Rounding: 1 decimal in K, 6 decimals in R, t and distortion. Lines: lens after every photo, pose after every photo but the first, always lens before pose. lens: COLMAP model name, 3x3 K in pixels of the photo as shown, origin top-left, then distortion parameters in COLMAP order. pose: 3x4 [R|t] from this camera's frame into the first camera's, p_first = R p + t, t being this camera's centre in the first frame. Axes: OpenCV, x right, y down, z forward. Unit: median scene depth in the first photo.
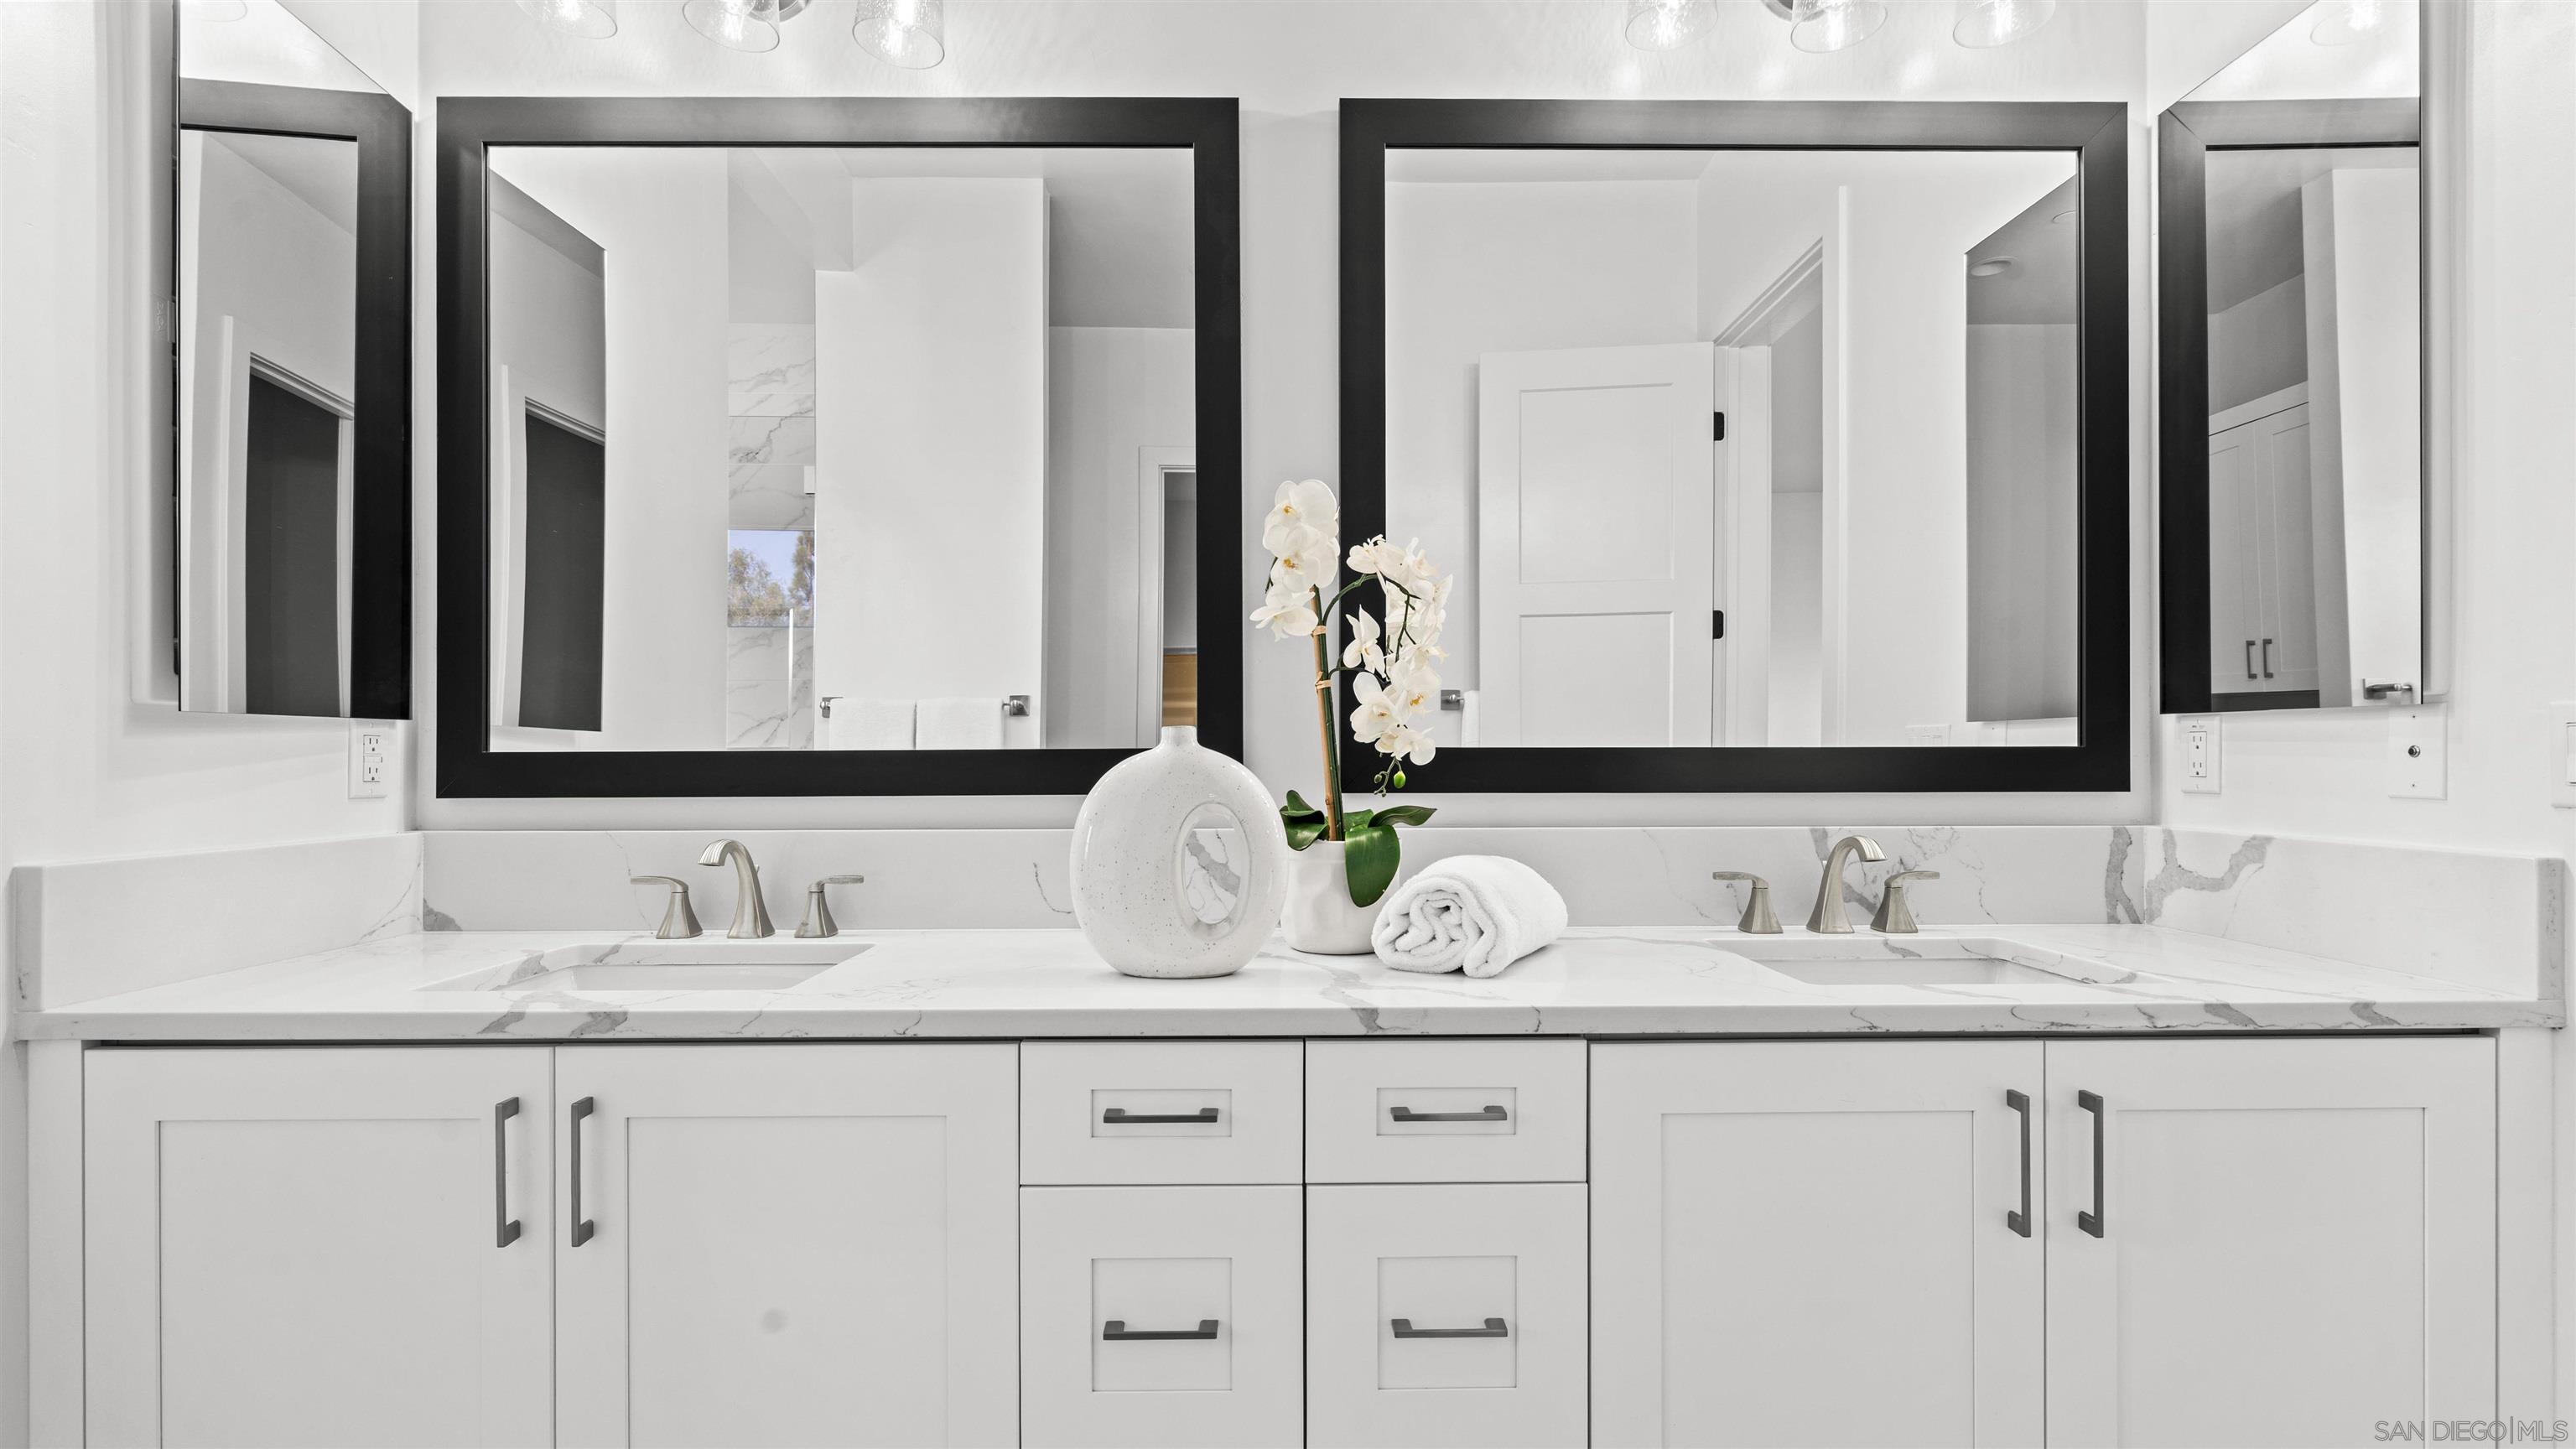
lens RADIAL K [[1143.0, 0, 1275.3], [0, 1143.0, 754.2], [0, 0, 1]] dist [0.000710, -0.000321]
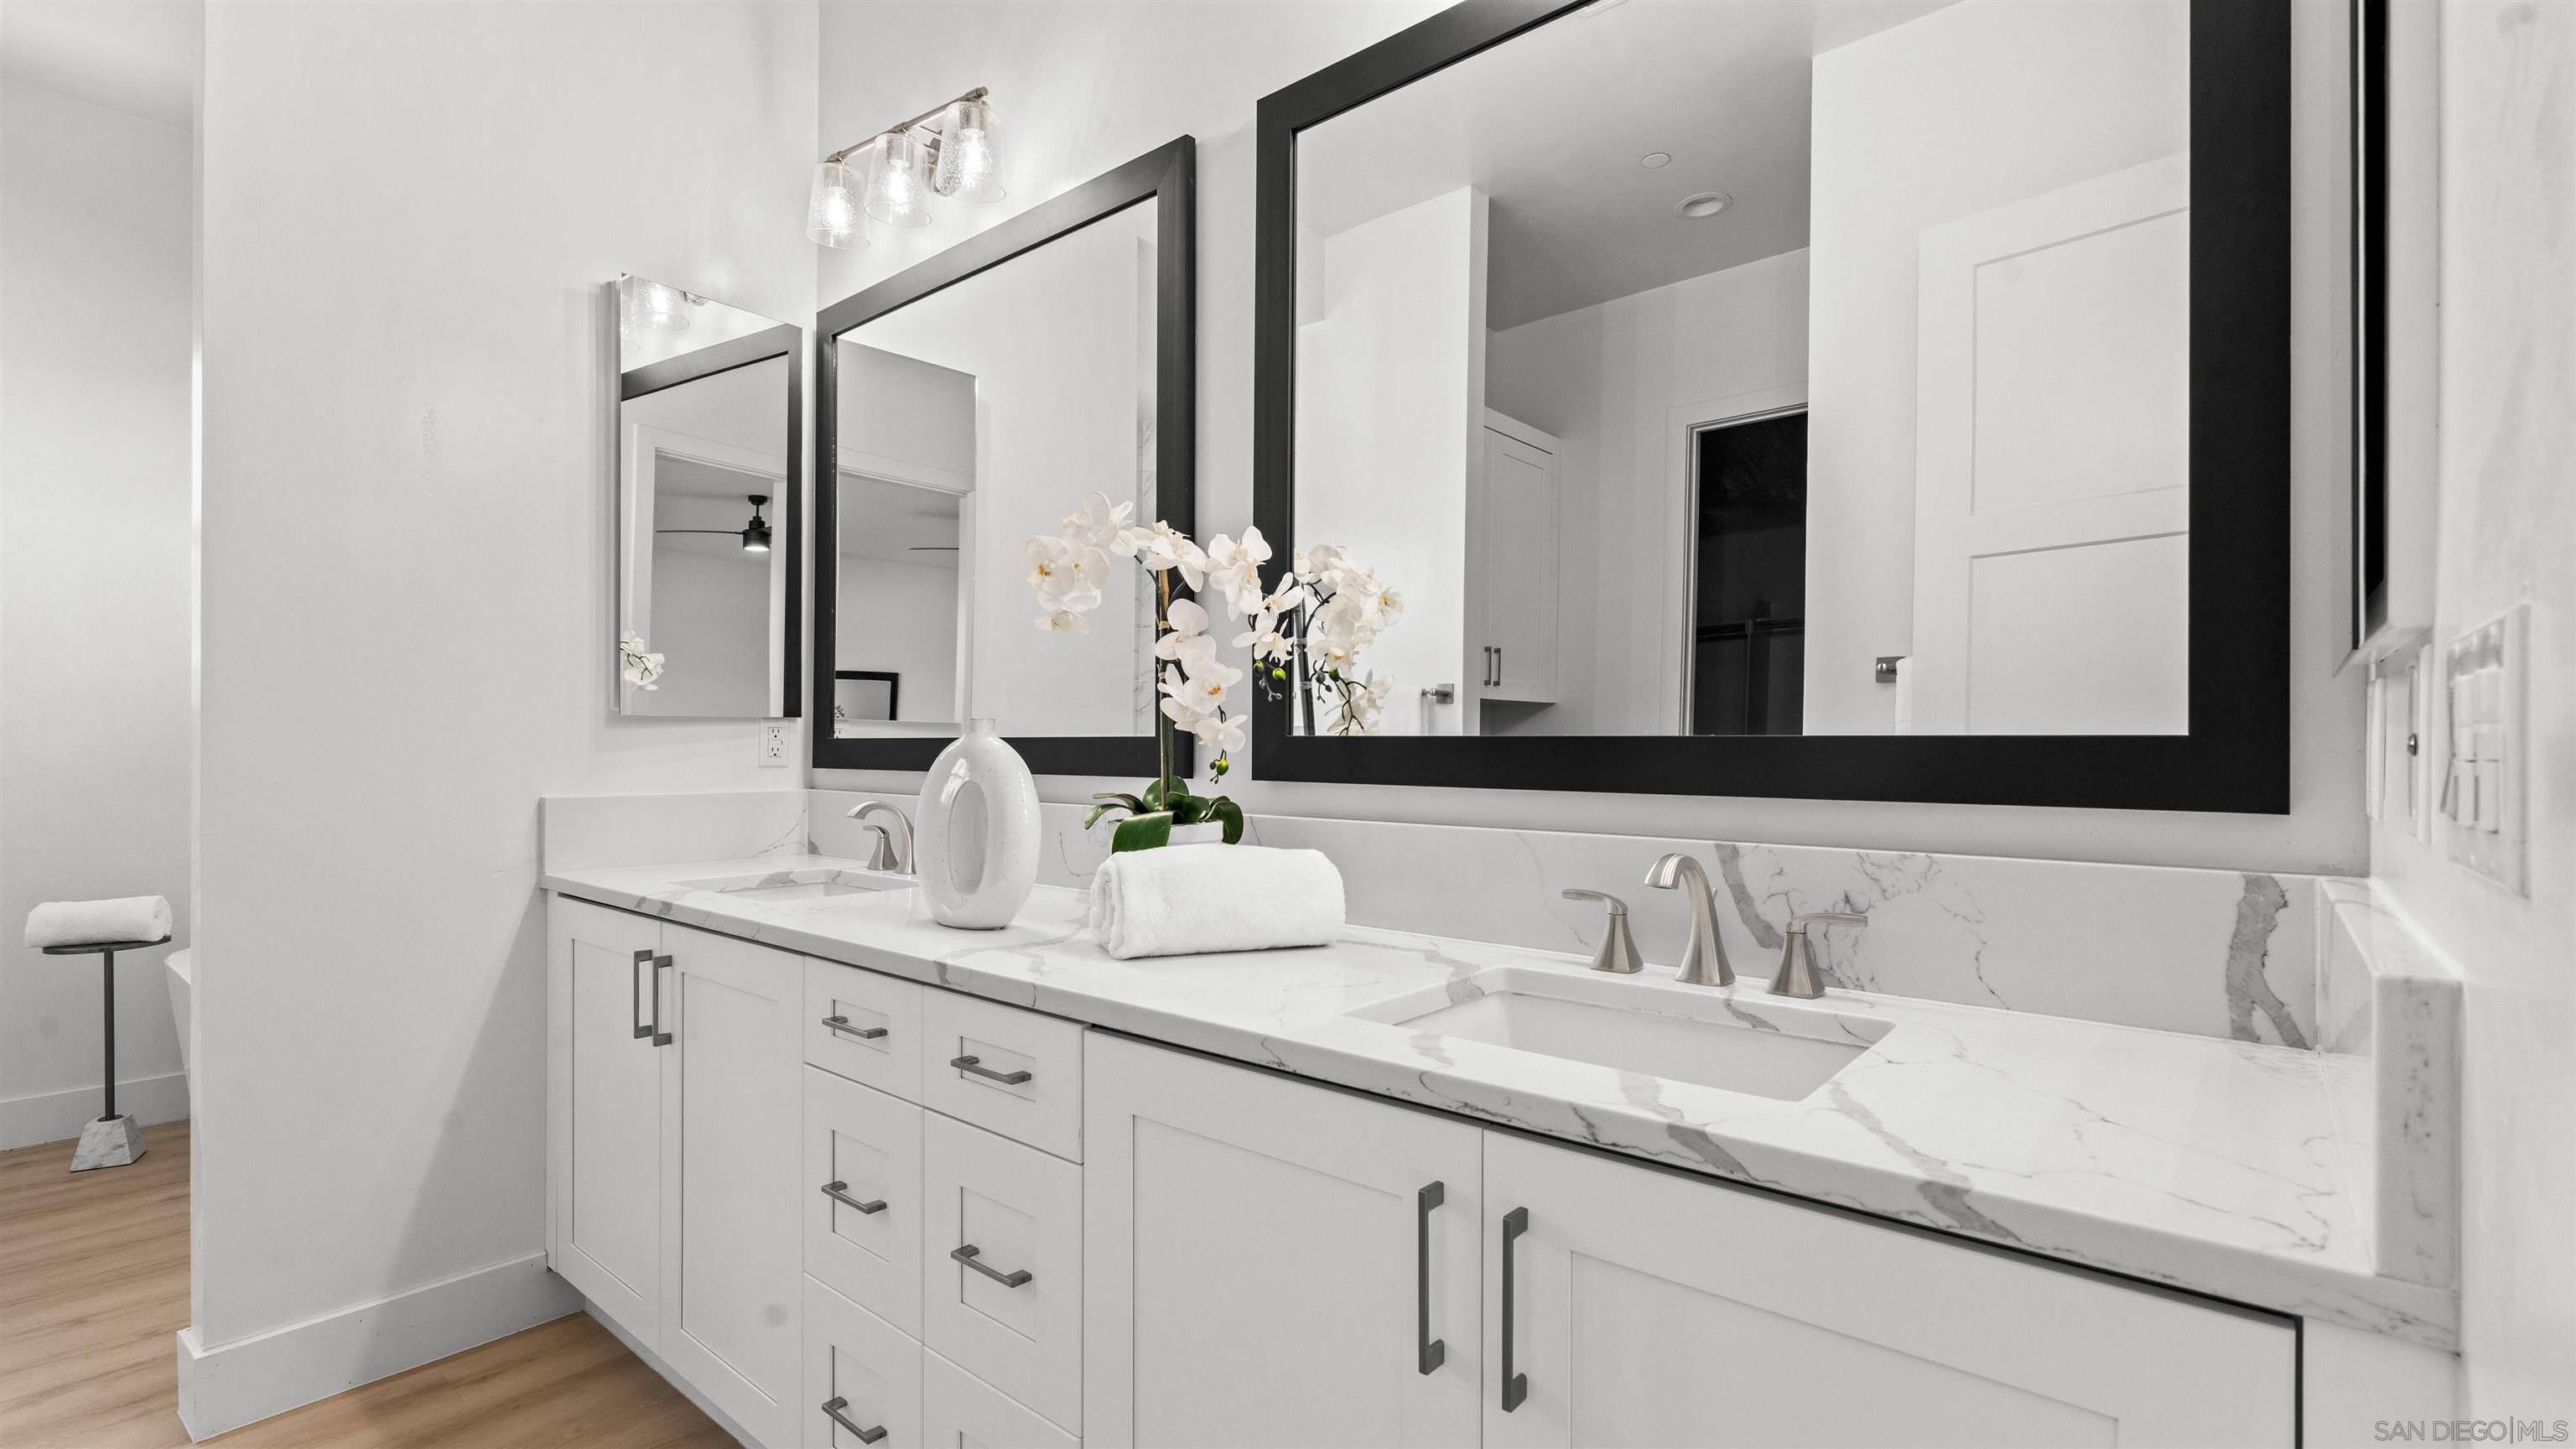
lens RADIAL K [[1147.2, 0, 1286.1], [0, 1147.2, 732.2], [0, 0, 1]] dist [0.001263, 0.000550]
pose [[0.759068, -0.000666, -0.651011, 0.760942], [-0.003617, 0.999980, -0.005241, -0.003533], [0.651001, 0.006333, 0.759050, 0.245423]]
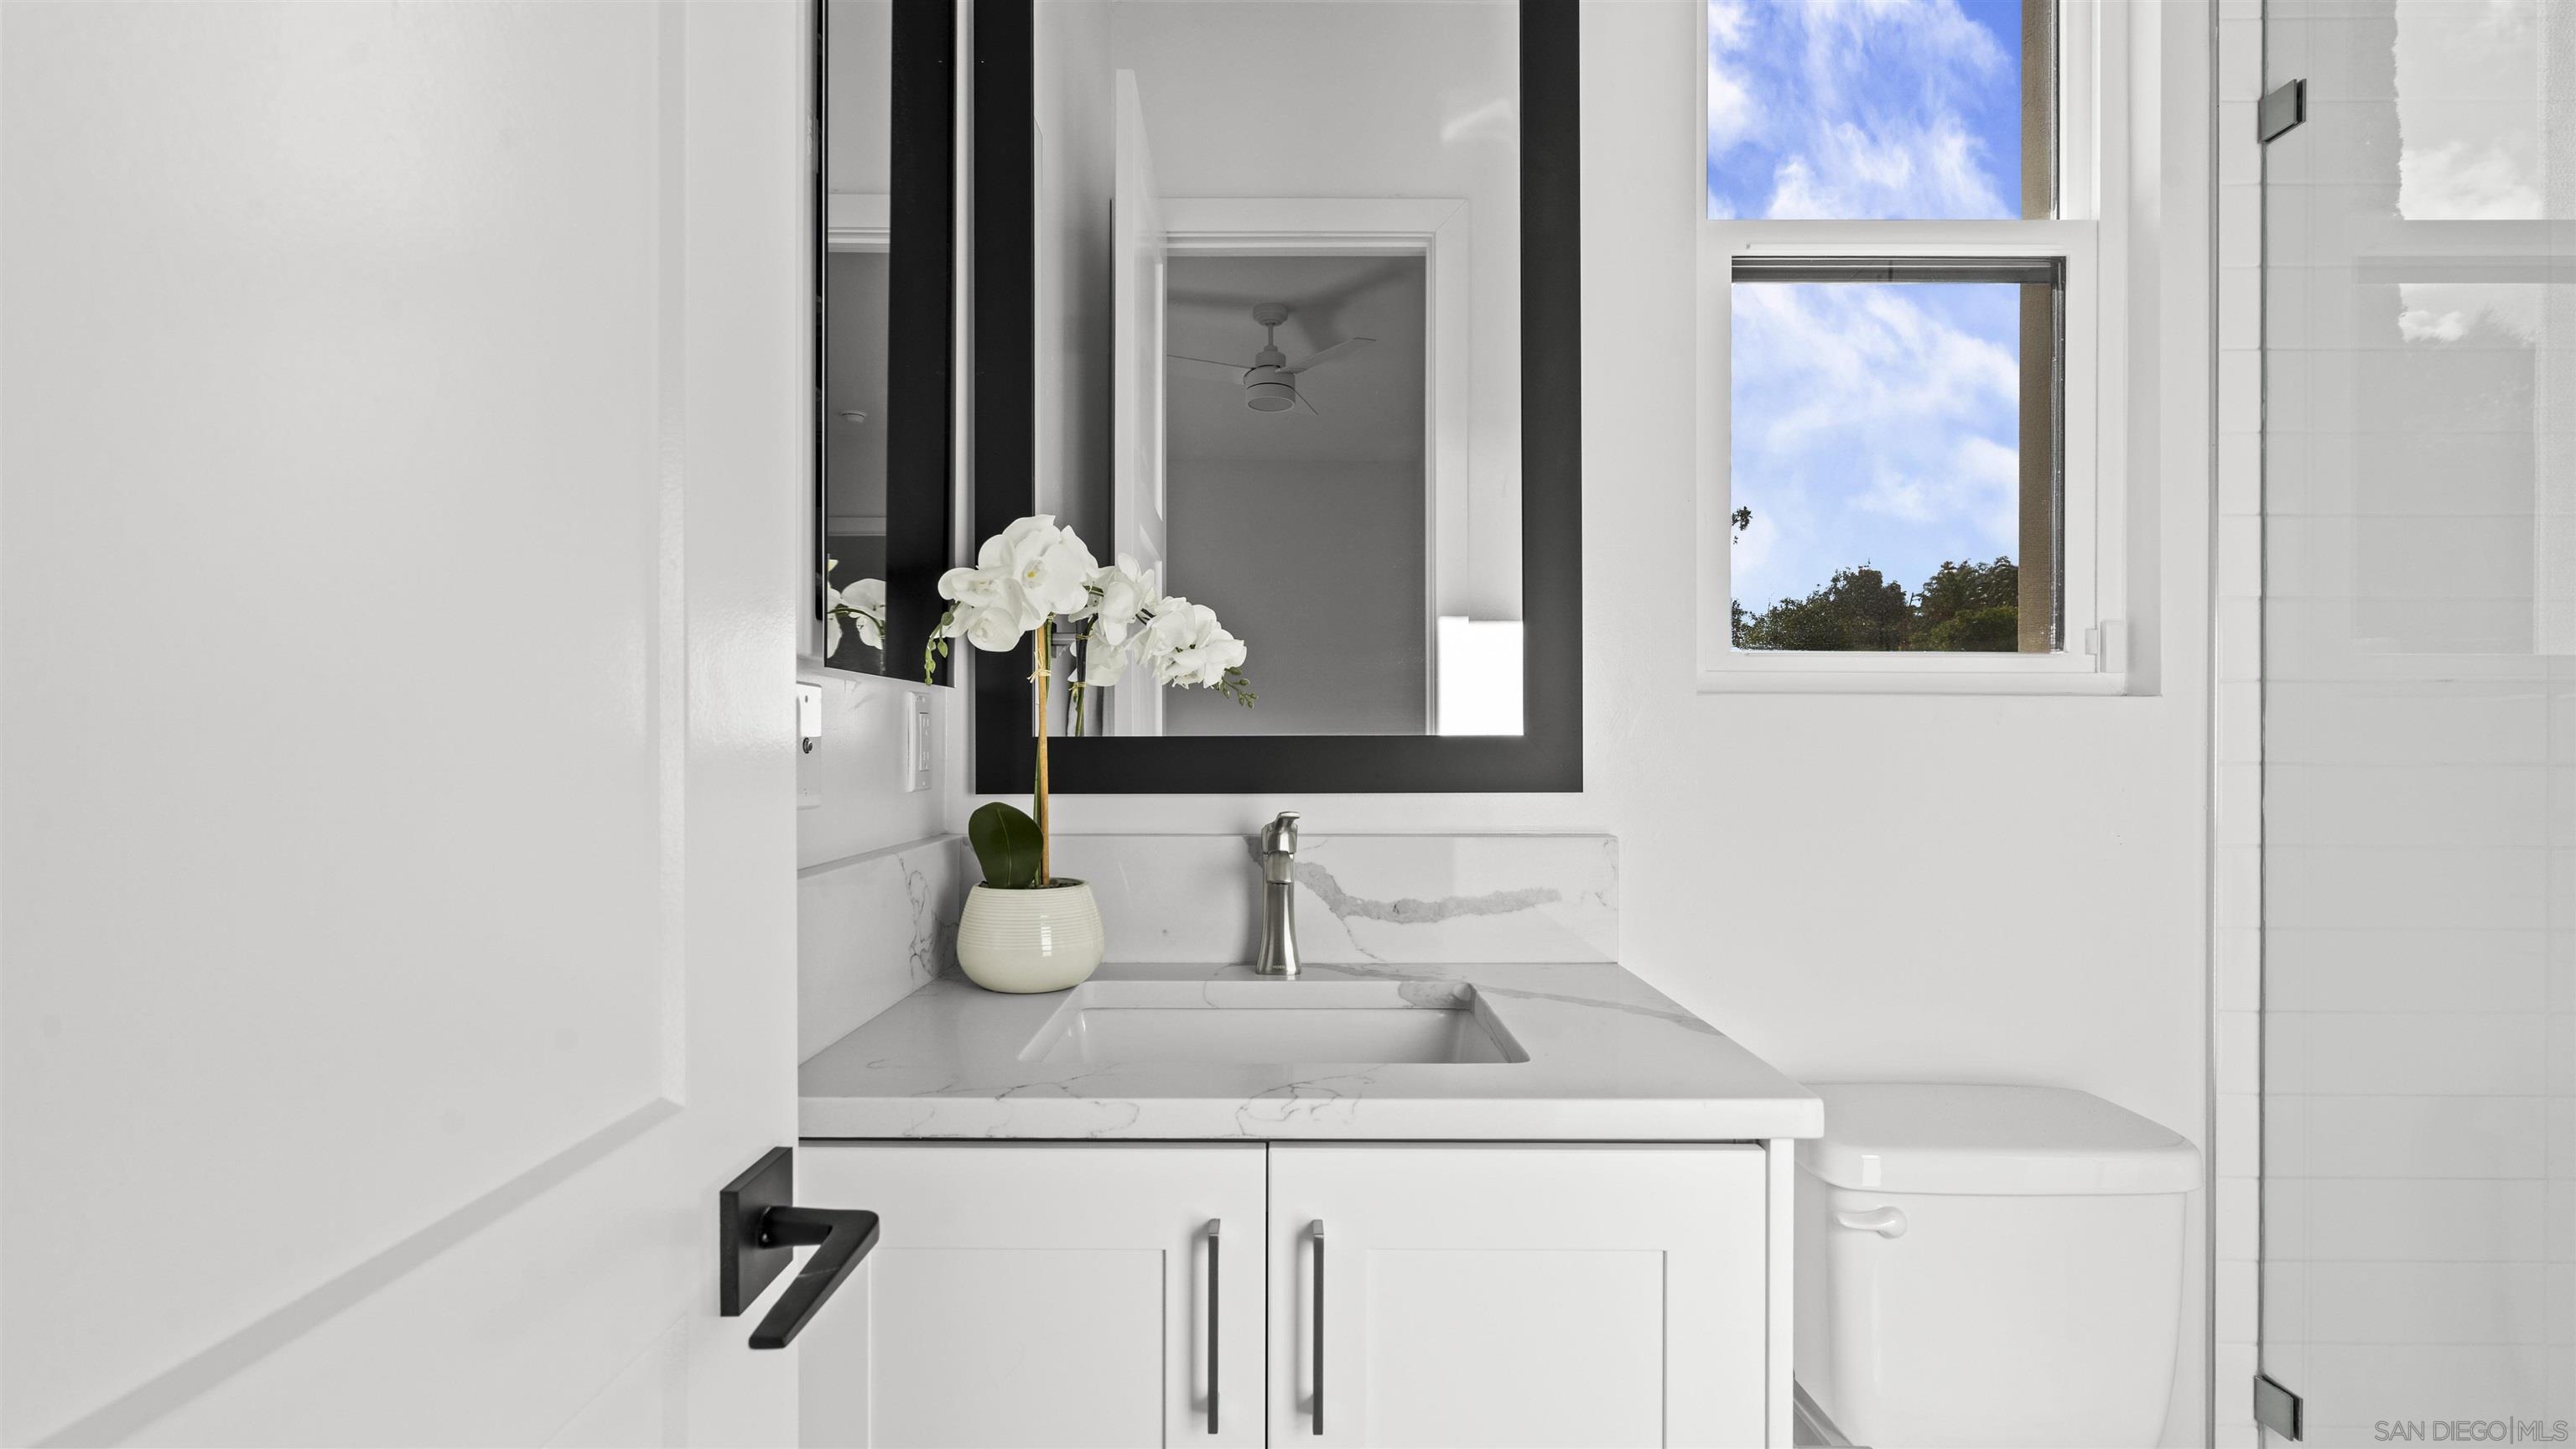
lens RADIAL K [[1154.5, 0, 1289.3], [0, 1154.5, 742.6], [0, 0, 1]] dist [0.001153, 0.000290]
pose [[0.999737, 0.002686, 0.022781, 0.480677], [-0.002736, 0.999994, 0.002176, -0.003493], [-0.022775, -0.002238, 0.999738, 0.200345]]
